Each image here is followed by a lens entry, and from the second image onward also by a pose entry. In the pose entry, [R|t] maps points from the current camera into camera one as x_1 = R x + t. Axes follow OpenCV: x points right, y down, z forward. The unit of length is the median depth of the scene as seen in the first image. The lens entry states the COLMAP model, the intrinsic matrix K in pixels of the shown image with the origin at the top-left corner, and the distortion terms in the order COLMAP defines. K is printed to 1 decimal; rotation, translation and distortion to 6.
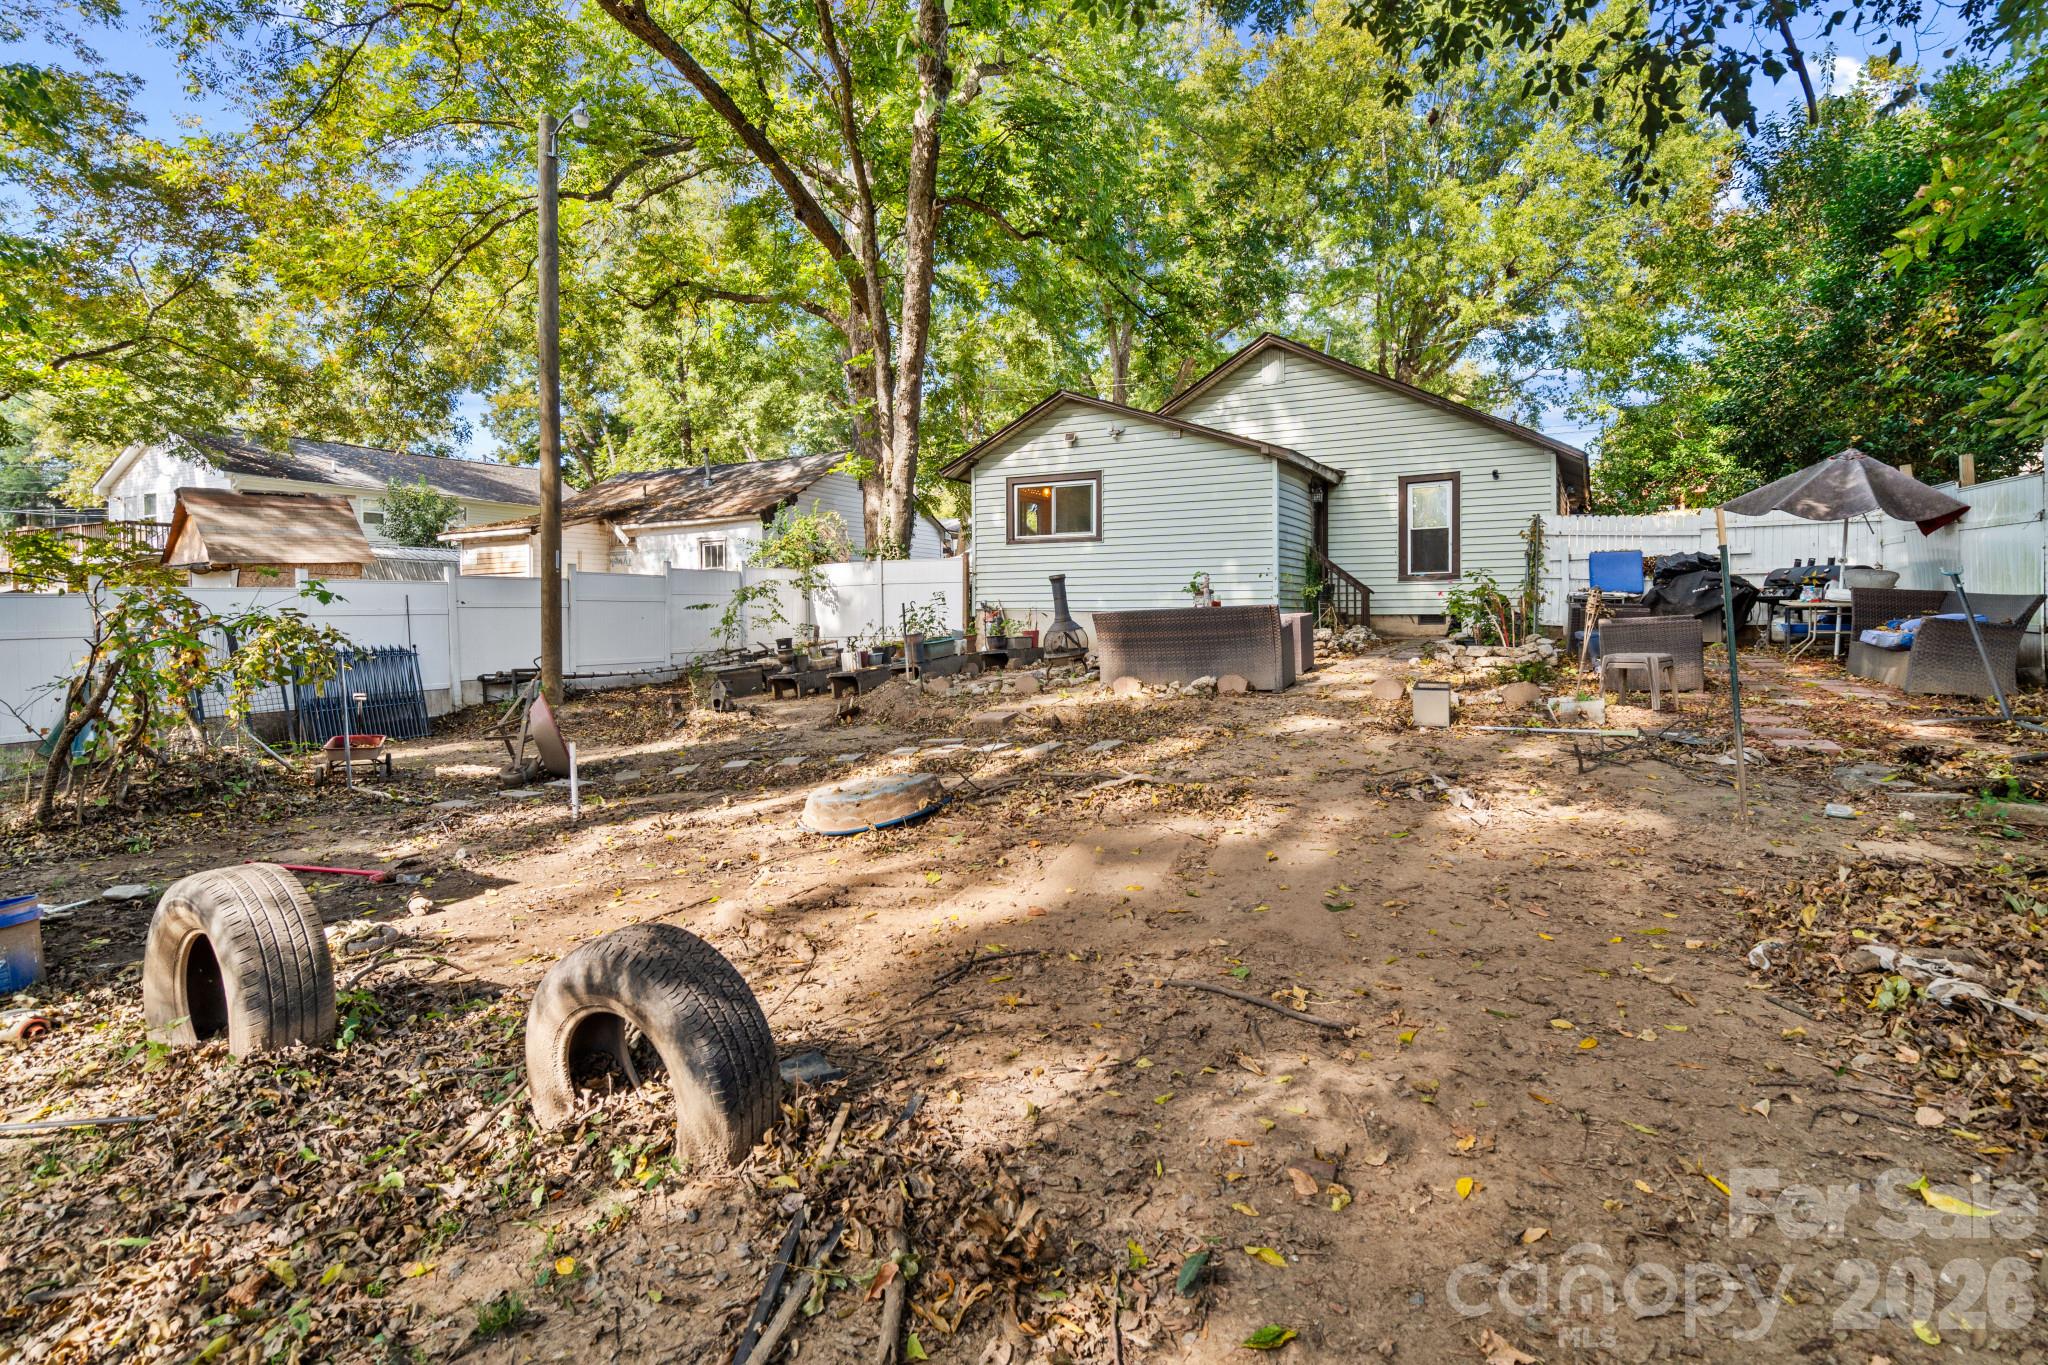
lens RADIAL K [[1094.4, 0, 1022.2], [0, 1094.4, 609.2], [0, 0, 1]] dist [-0.001570, -0.000122]
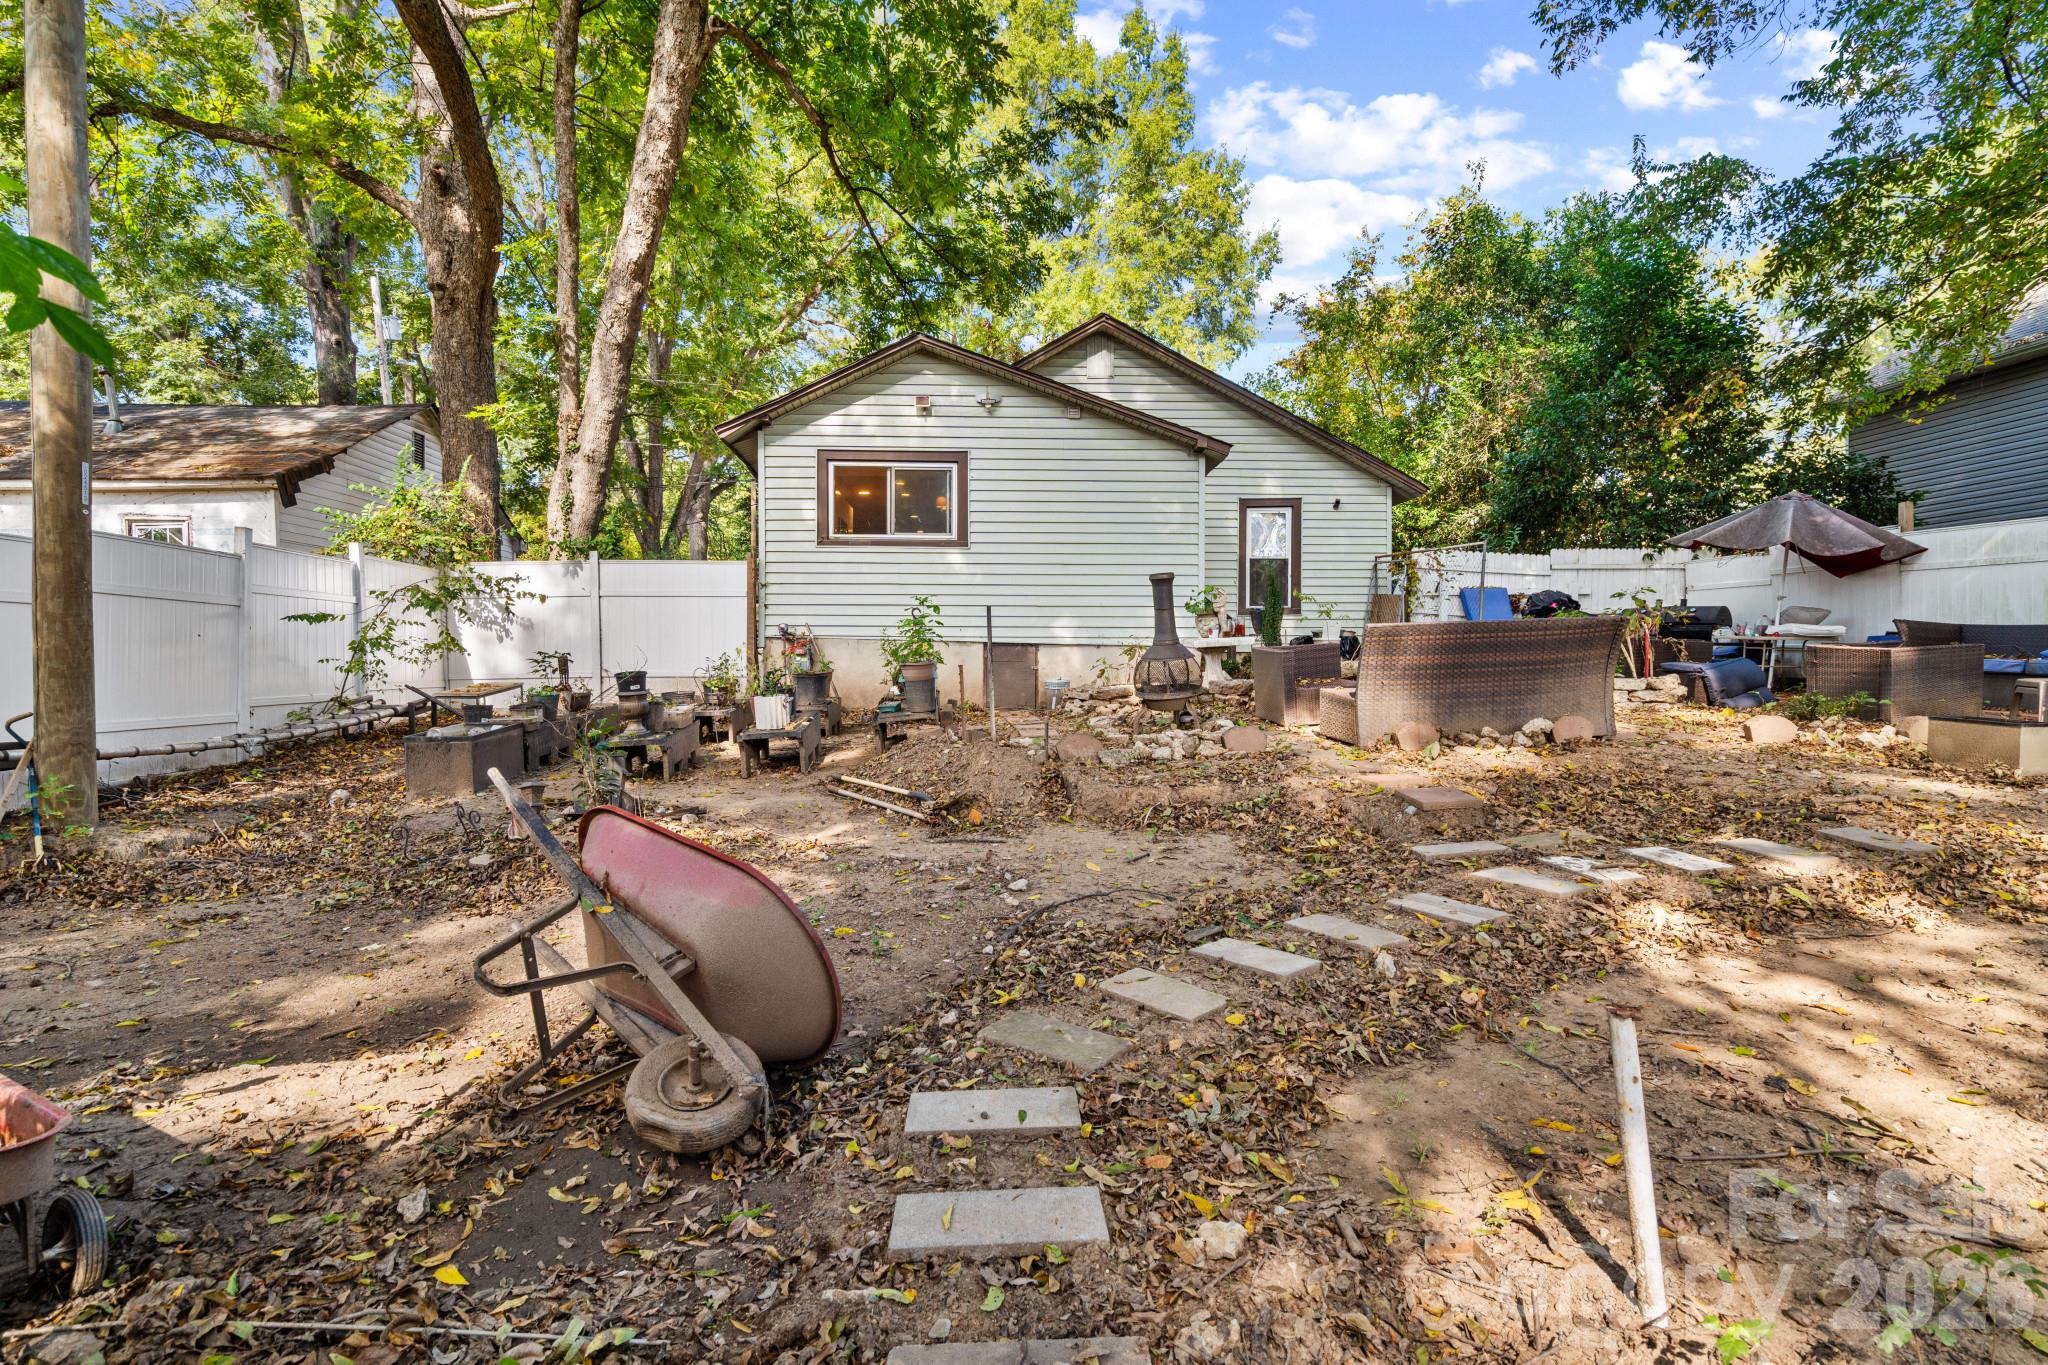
lens RADIAL K [[1058.1, 0, 1024.0], [0, 1058.1, 682.5], [0, 0, 1]] dist [0.000936, 0.000330]
pose [[0.840083, -0.001855, 0.542455, -0.272840], [-0.007035, 0.999873, 0.014314, 0.018332], [-0.542413, -0.015841, 0.839963, 0.361293]]
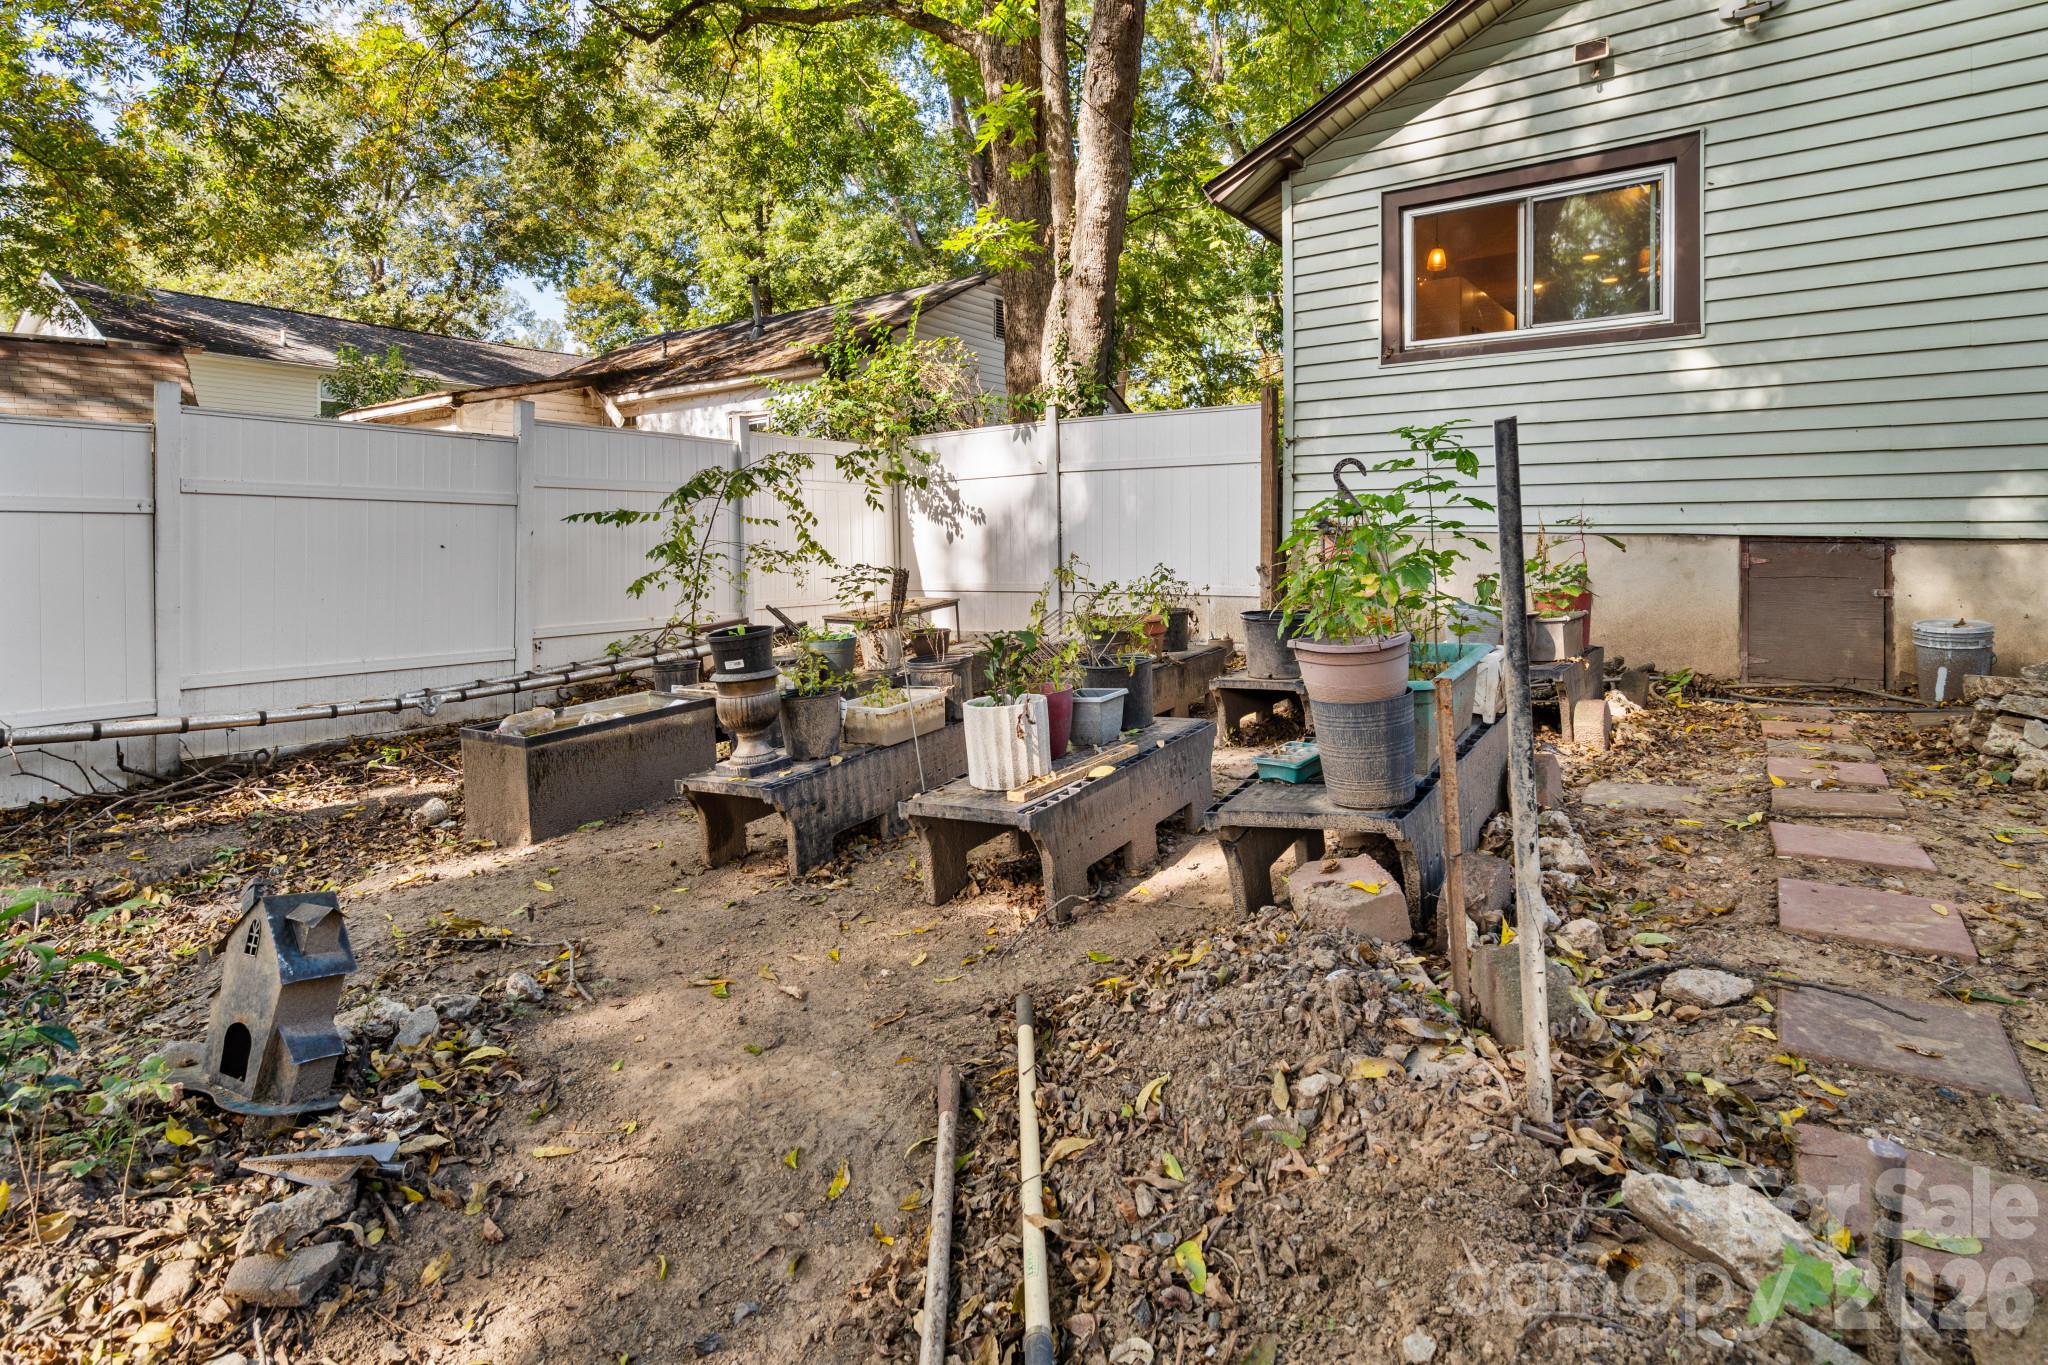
lens RADIAL K [[1069.4, 0, 1025.3], [0, 1069.4, 547.6], [0, 0, 1]] dist [0.004190, 0.000595]
pose [[0.993184, 0.005457, -0.116425, -0.096755], [-0.005034, 0.999980, 0.003929, 0.005798], [0.116444, -0.003316, 0.993192, 0.610022]]
